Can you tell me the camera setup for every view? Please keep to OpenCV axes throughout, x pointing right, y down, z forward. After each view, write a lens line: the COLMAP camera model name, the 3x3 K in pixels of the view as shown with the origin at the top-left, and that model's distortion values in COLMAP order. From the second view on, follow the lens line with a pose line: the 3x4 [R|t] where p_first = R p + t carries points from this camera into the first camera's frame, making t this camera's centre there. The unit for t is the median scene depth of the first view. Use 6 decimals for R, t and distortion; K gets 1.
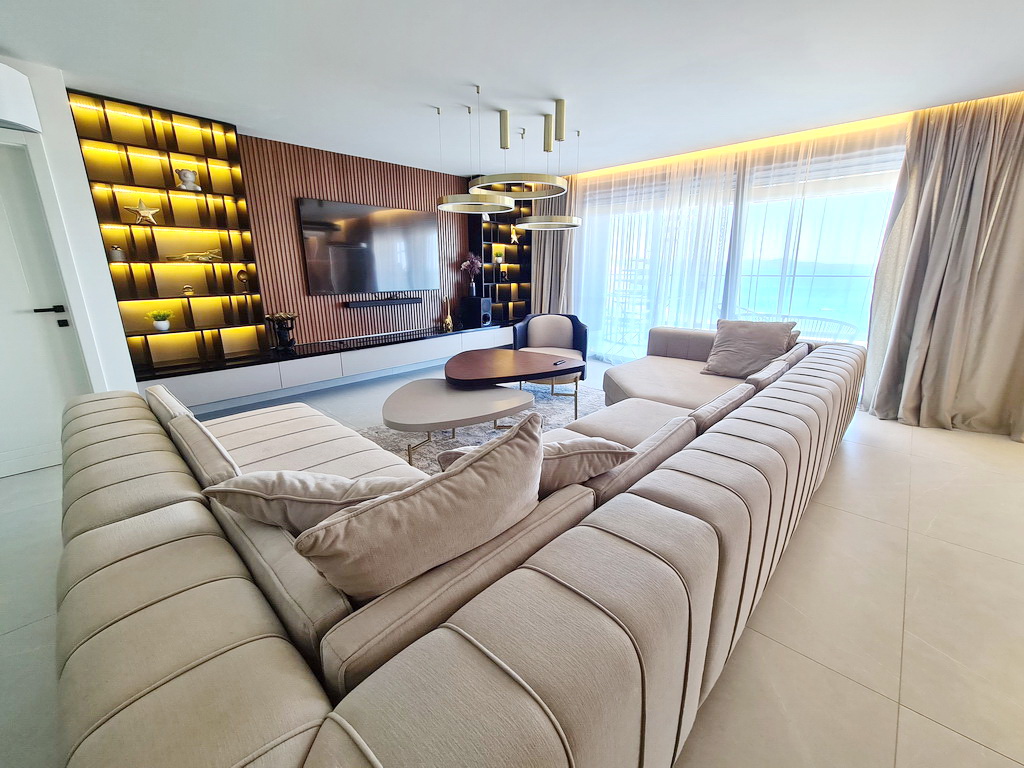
lens RADIAL K [[430.2, 0, 512.0], [0, 430.2, 384.0], [0, 0, 1]] dist [0.000025, -0.000021]
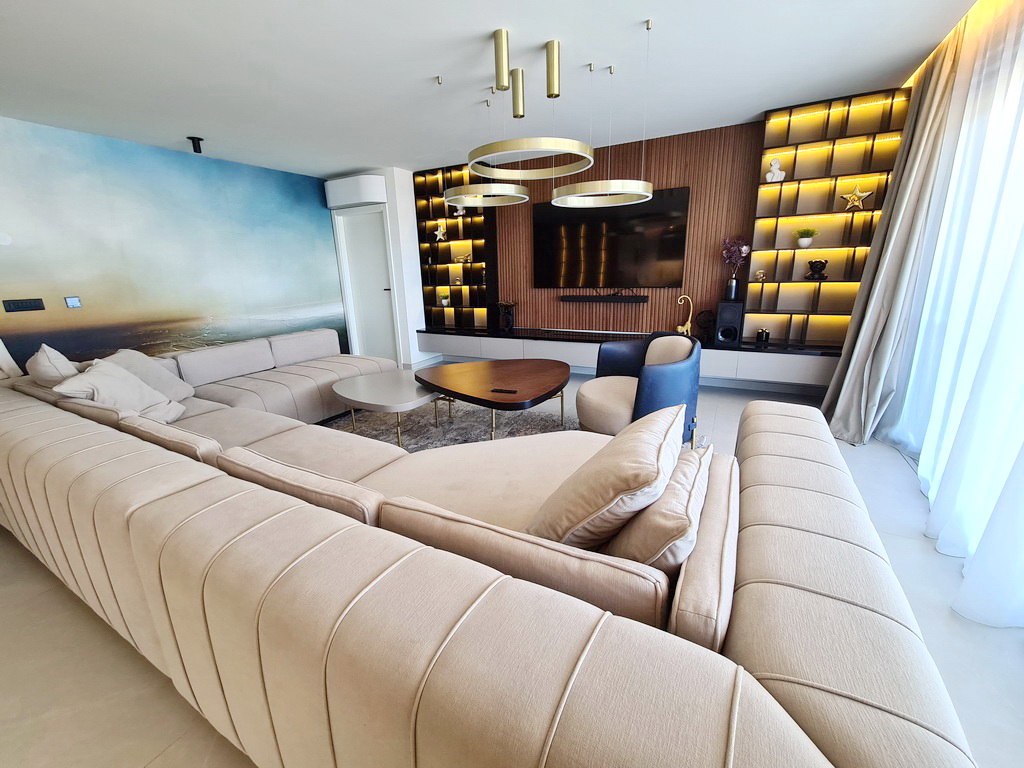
lens RADIAL K [[419.1, 0, 508.3], [0, 419.1, 379.8], [0, 0, 1]] dist [-0.001028, -0.000655]
pose [[0.259545, 0.250662, -0.932633, 0.714638], [-0.223423, 0.955113, 0.194527, -0.192812], [0.939531, 0.157883, 0.303898, 0.700584]]
